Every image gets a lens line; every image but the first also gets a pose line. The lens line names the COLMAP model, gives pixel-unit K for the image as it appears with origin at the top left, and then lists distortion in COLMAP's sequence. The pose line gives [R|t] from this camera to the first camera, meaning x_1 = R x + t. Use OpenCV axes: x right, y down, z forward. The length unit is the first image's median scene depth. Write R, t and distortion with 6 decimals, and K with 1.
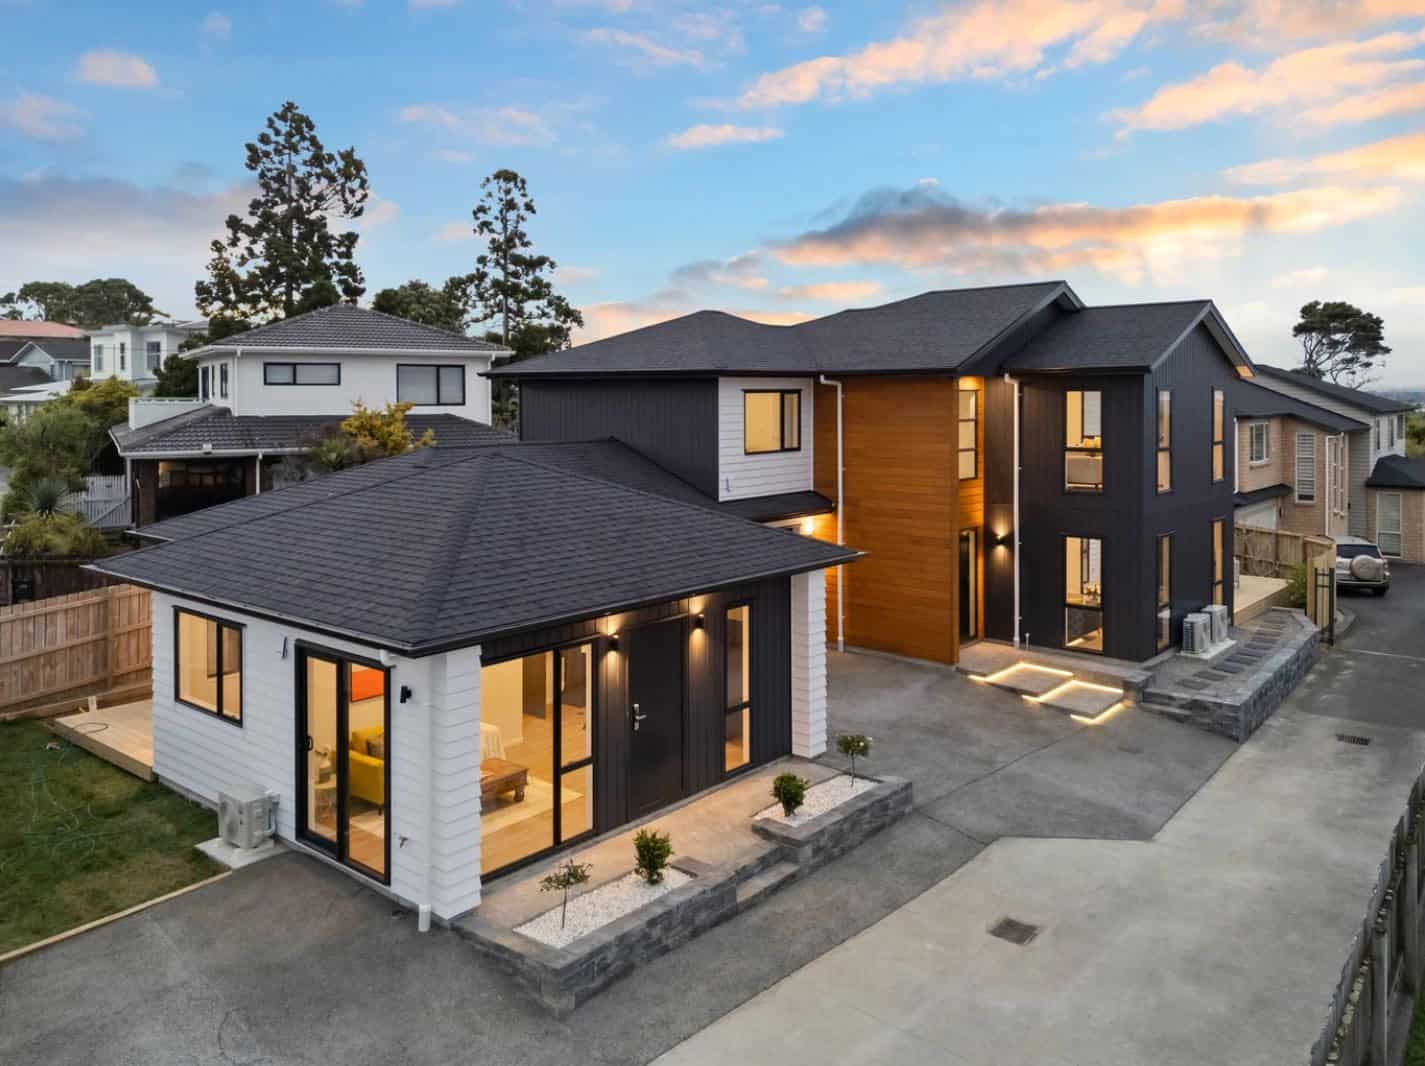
lens RADIAL K [[1063.7, 0, 712.5], [0, 1063.7, 533.0], [0, 0, 1]] dist [0.102086, -0.085784]
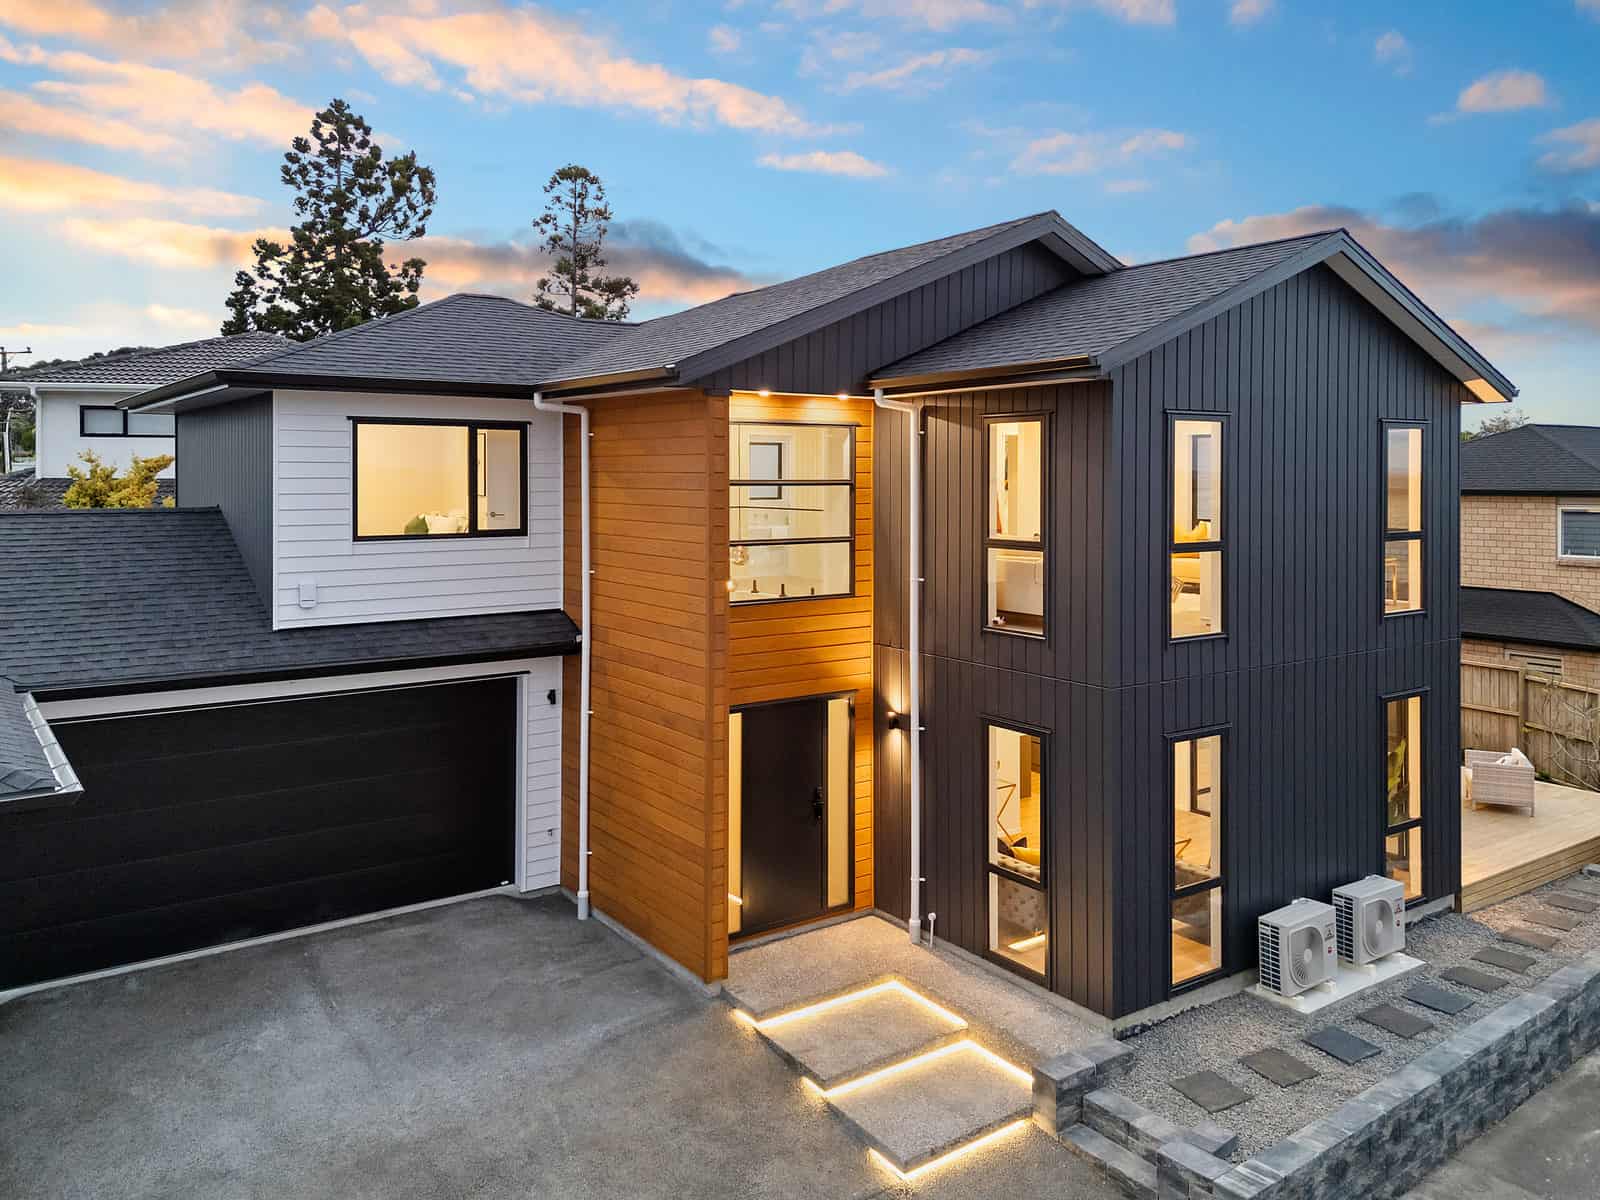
lens RADIAL K [[1194.3, 0, 800.0], [0, 1194.3, 600.0], [0, 0, 1]] dist [0.102086, -0.085784]
pose [[0.970069, 0.028795, -0.241117, 0.360673], [-0.034747, 0.999186, -0.020470, -0.036728], [0.240332, 0.028235, 0.970280, 0.439532]]
